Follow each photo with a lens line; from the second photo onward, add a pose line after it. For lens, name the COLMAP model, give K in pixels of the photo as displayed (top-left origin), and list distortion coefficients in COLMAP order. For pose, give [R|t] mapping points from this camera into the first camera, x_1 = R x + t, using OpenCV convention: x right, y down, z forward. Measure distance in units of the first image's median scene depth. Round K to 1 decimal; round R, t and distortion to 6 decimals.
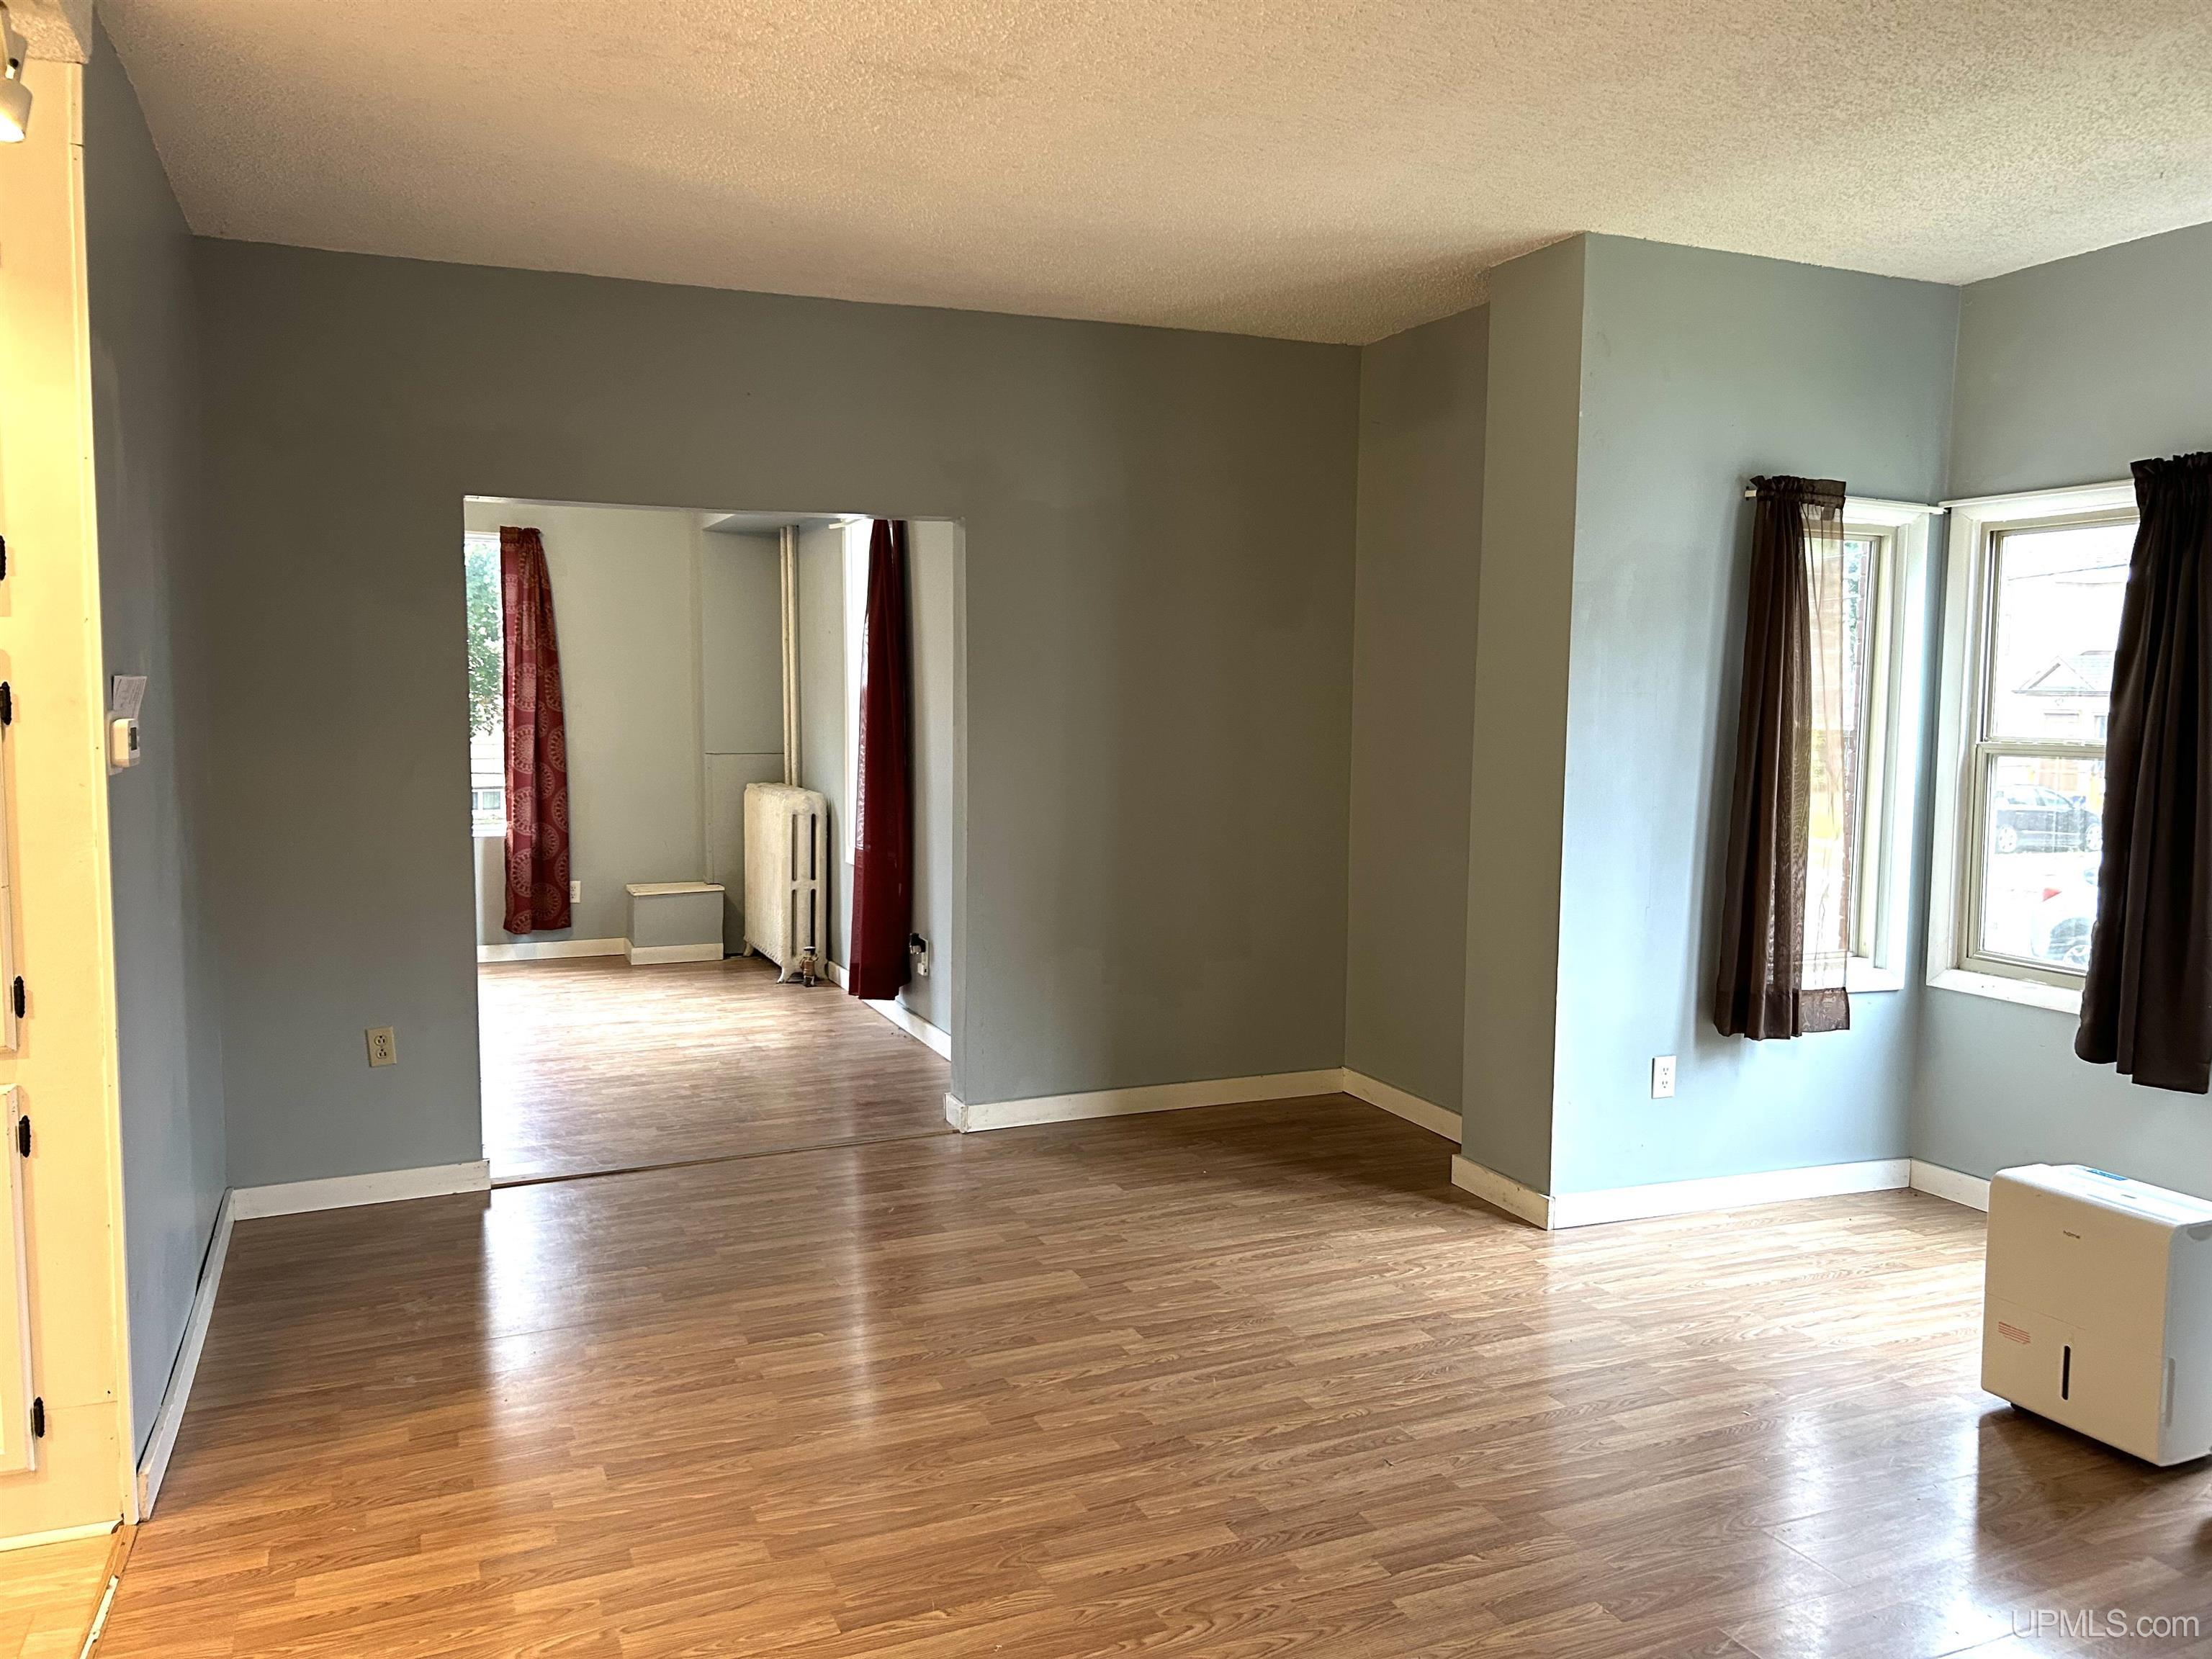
lens RADIAL K [[1680.5, 0, 1112.2], [0, 1680.5, 827.6], [0, 0, 1]] dist [0.059497, -0.059184]
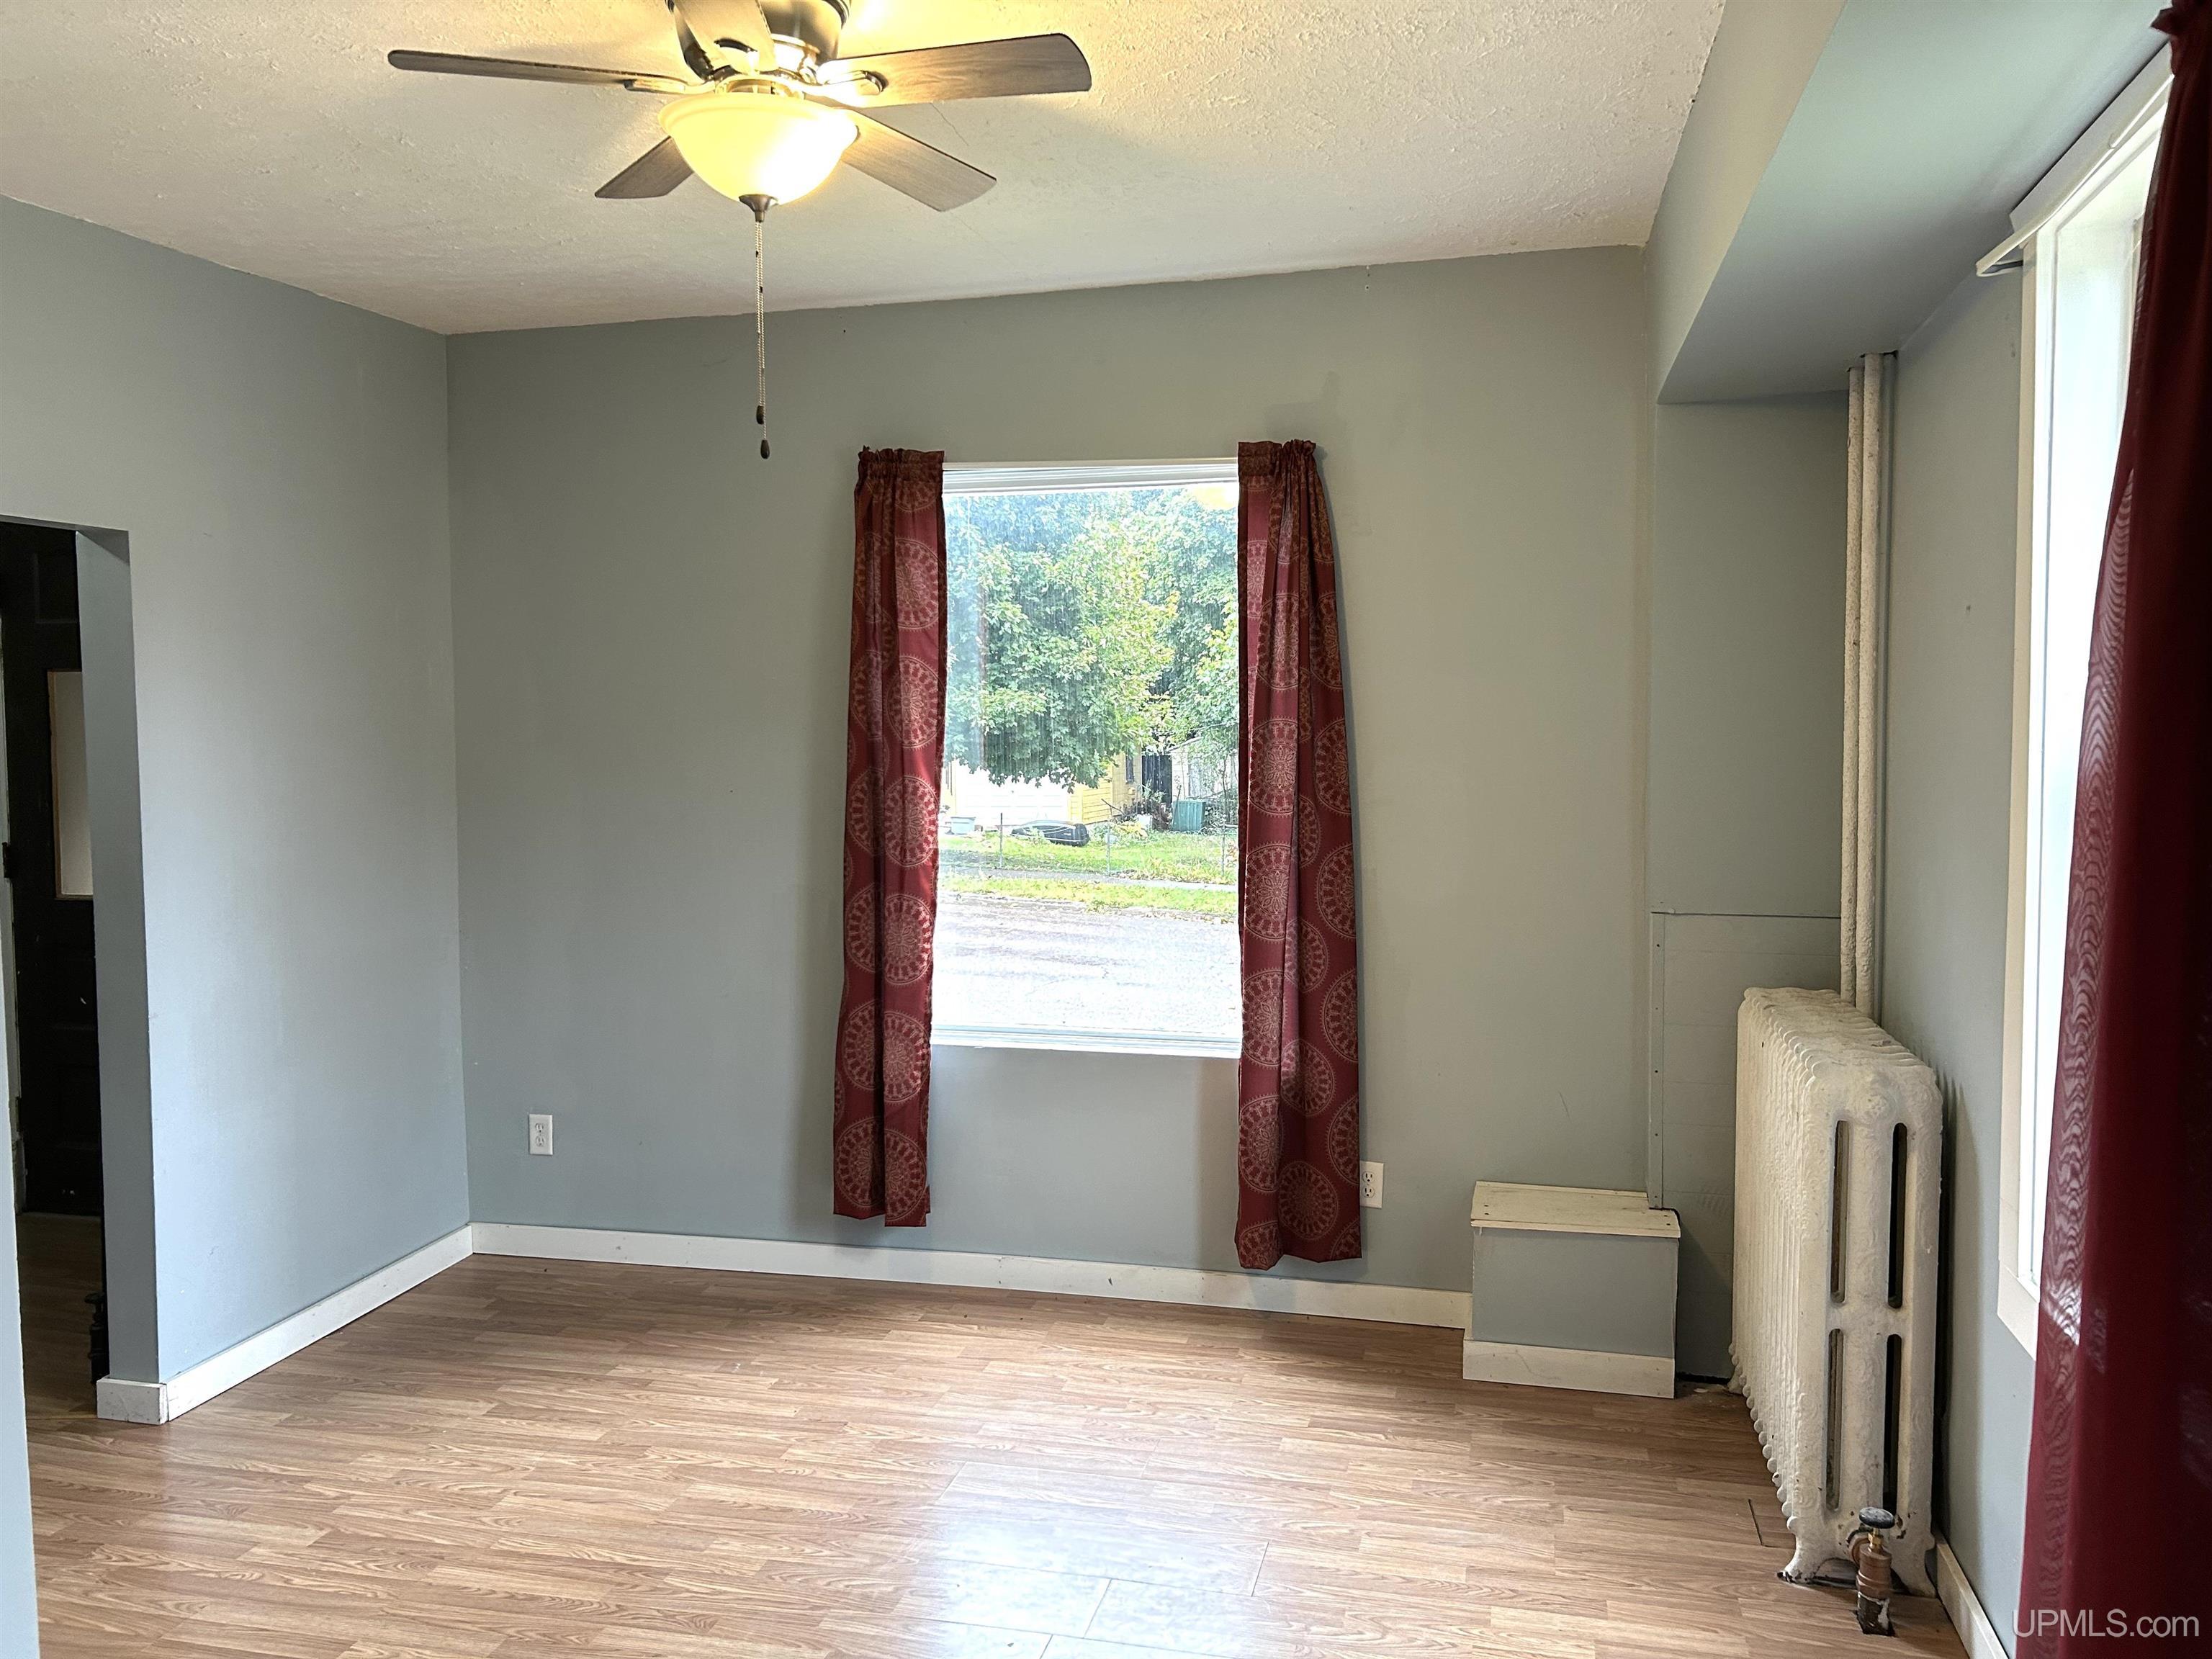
lens RADIAL K [[1680.5, 0, 1111.8], [0, 1680.5, 832.5], [0, 0, 1]] dist [0.059497, -0.059184]
pose [[0.803362, 0.021759, -0.595093, -0.094327], [-0.042359, 0.998889, -0.020661, -0.051629], [0.593983, 0.041805, 0.803391, 0.580095]]
